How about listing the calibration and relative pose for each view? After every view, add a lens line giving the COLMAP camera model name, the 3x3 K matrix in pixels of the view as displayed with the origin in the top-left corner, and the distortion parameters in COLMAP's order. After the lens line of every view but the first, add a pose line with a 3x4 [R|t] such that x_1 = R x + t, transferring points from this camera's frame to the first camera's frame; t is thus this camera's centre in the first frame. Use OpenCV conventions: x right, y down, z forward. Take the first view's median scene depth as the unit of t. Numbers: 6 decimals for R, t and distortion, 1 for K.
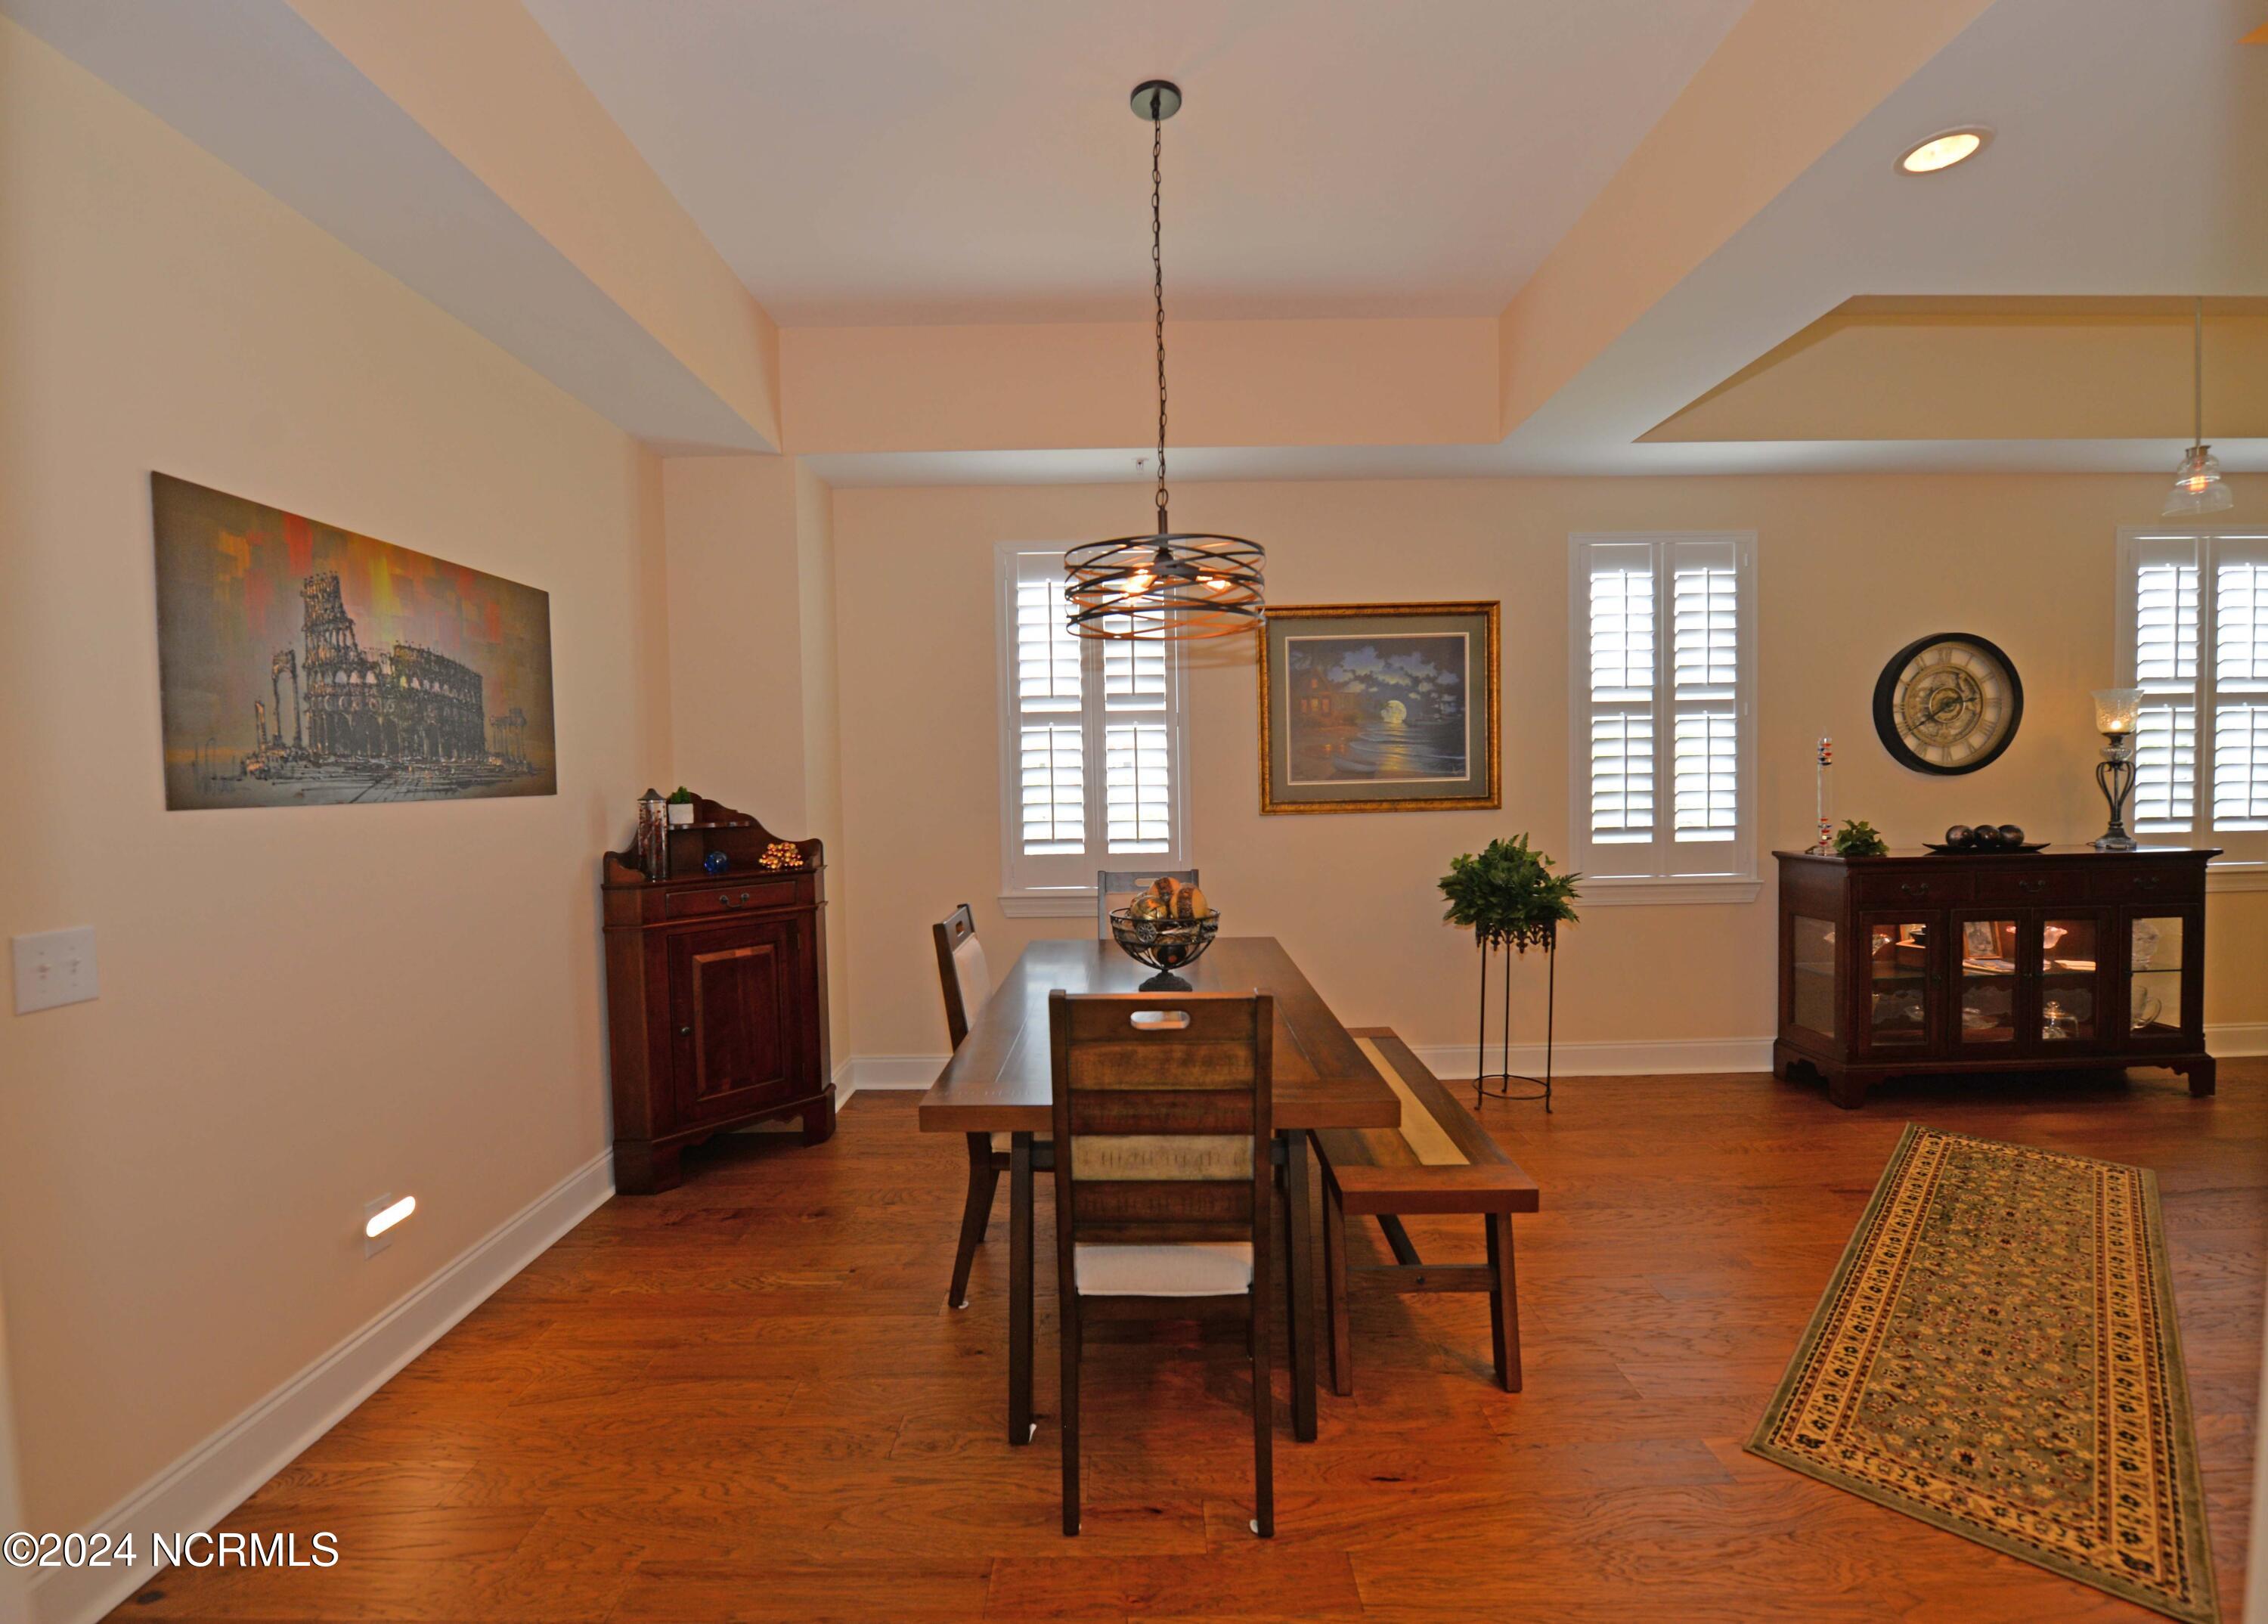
lens RADIAL K [[940.0, 0, 1063.7], [0, 940.0, 804.9], [0, 0, 1]] dist [-0.006496, -0.002112]
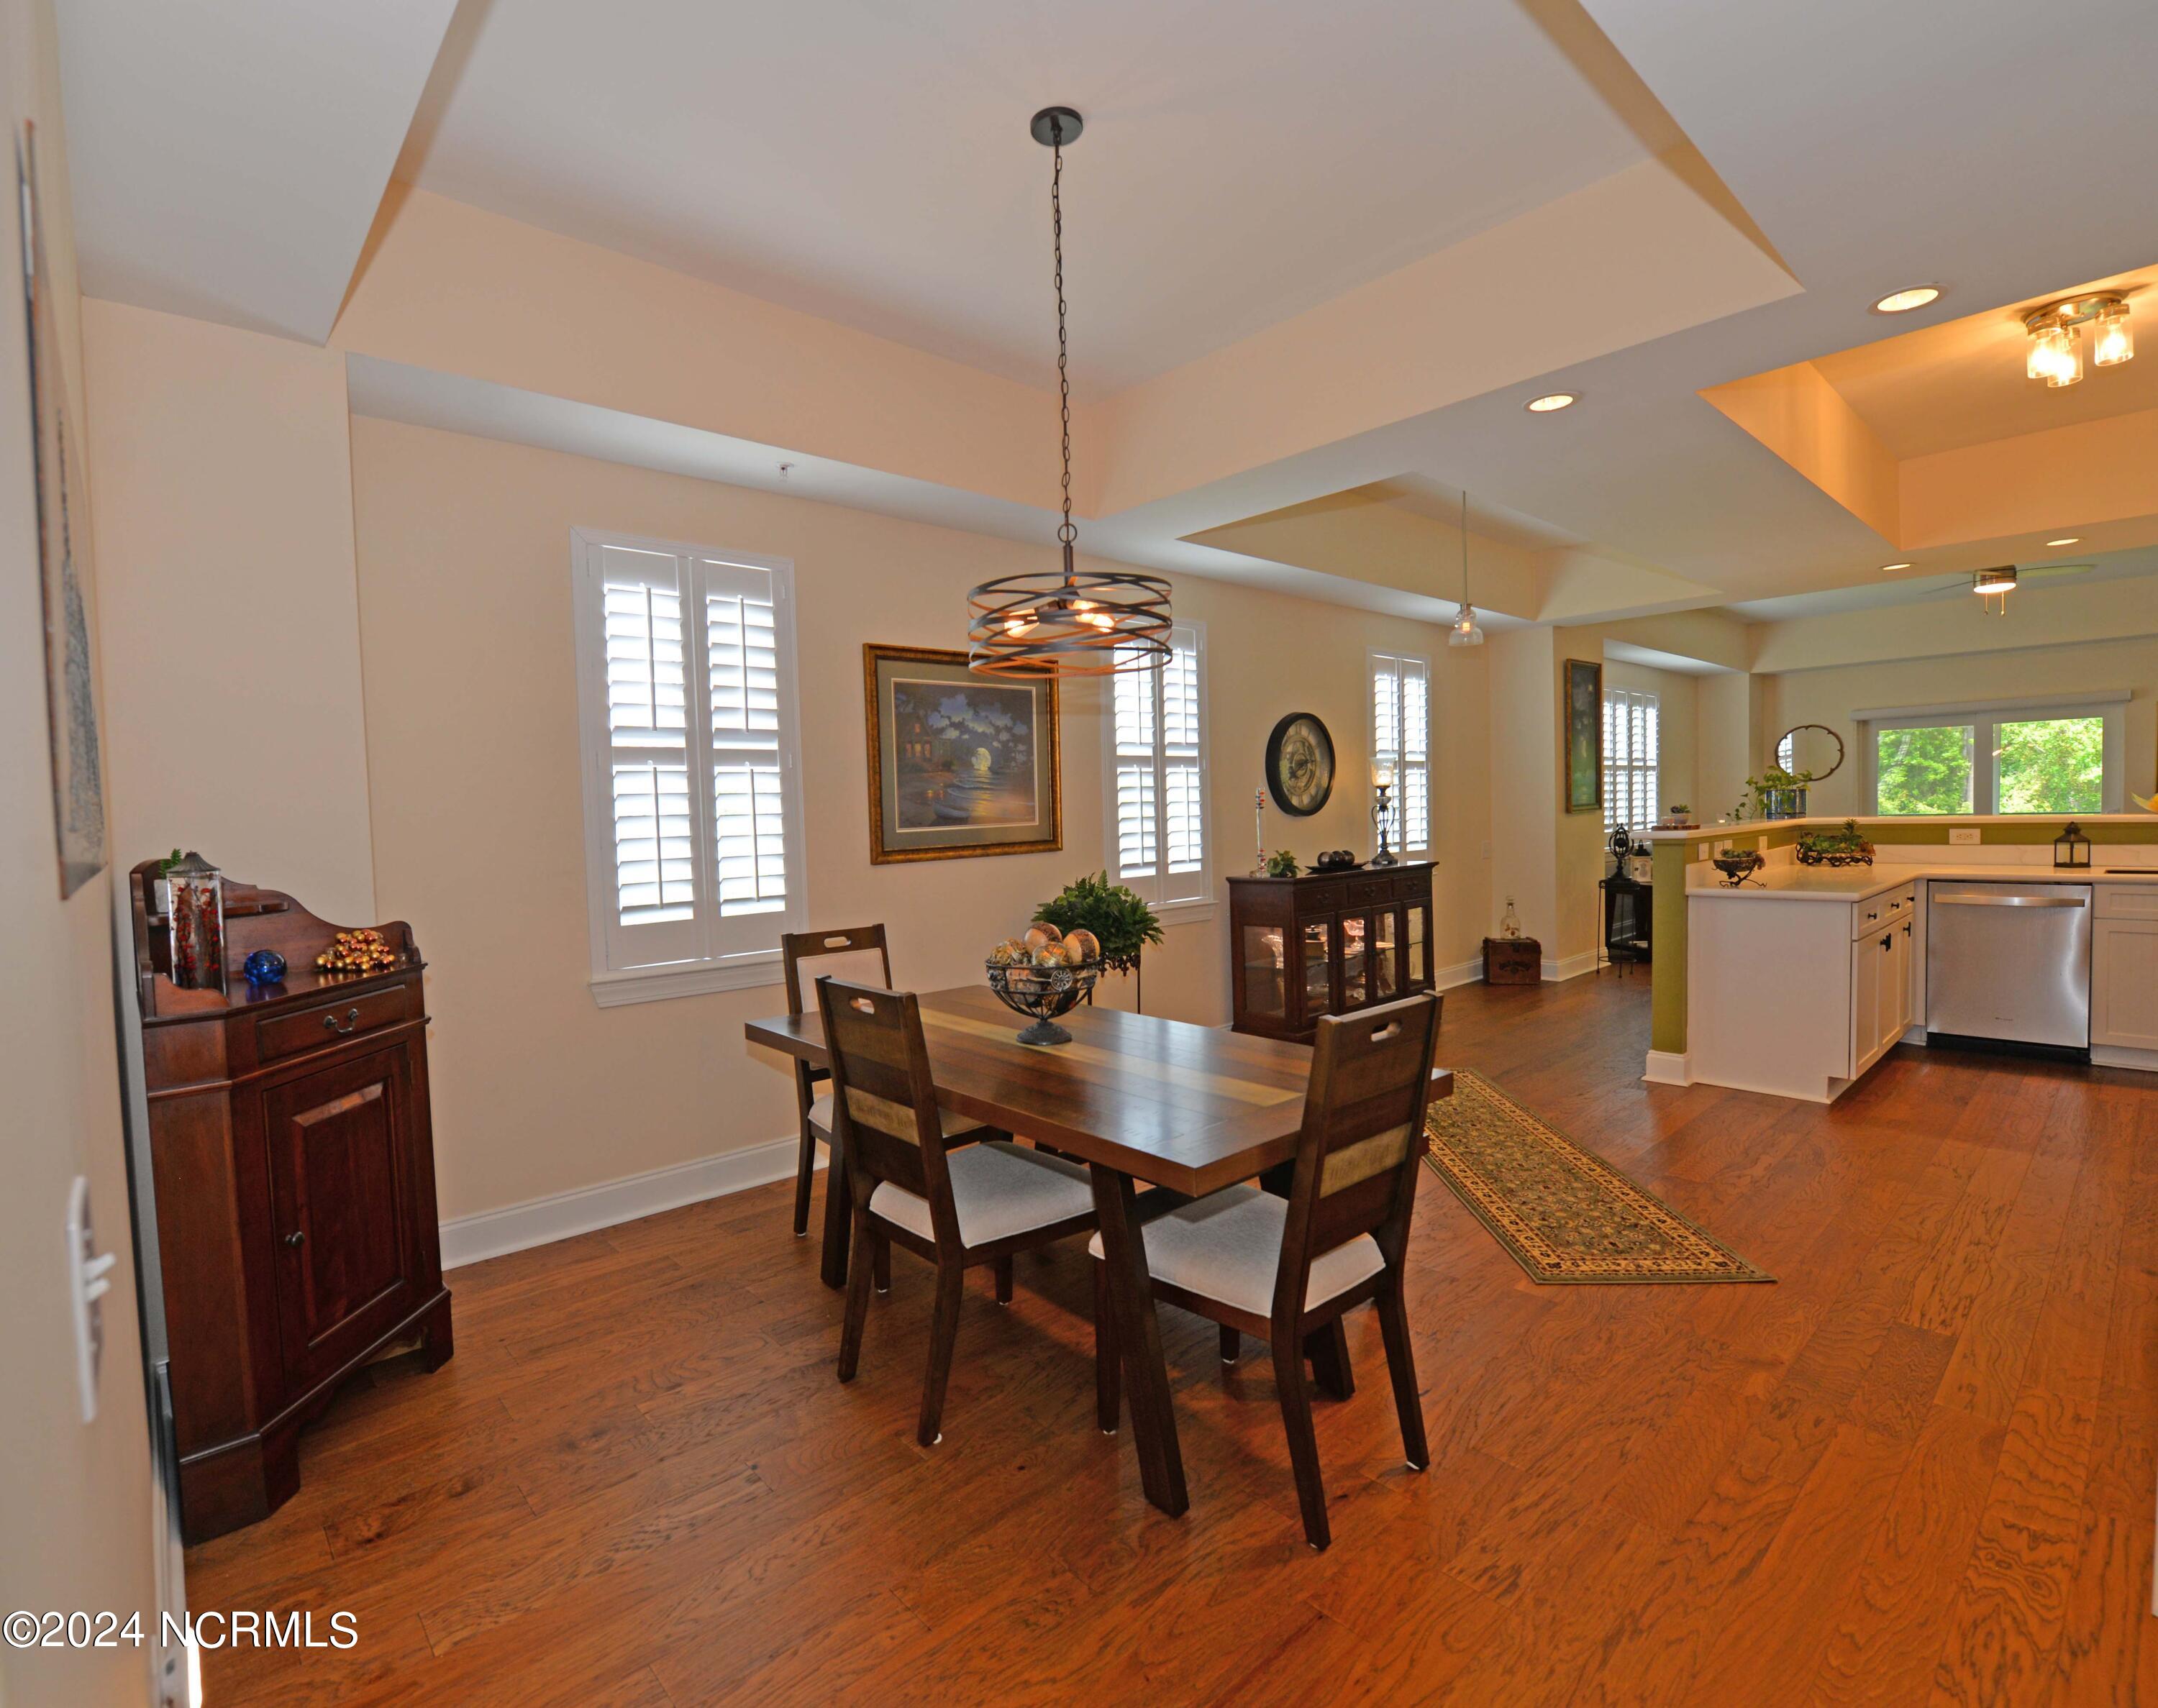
lens RADIAL K [[1013.6, 0, 1045.2], [0, 1013.6, 841.9], [0, 0, 1]] dist [-0.006915, -0.000418]
pose [[0.762003, -0.025075, 0.647087, -0.322137], [0.036862, 0.999309, -0.004684, -0.000759], [-0.646523, 0.027422, 0.762401, 0.114860]]
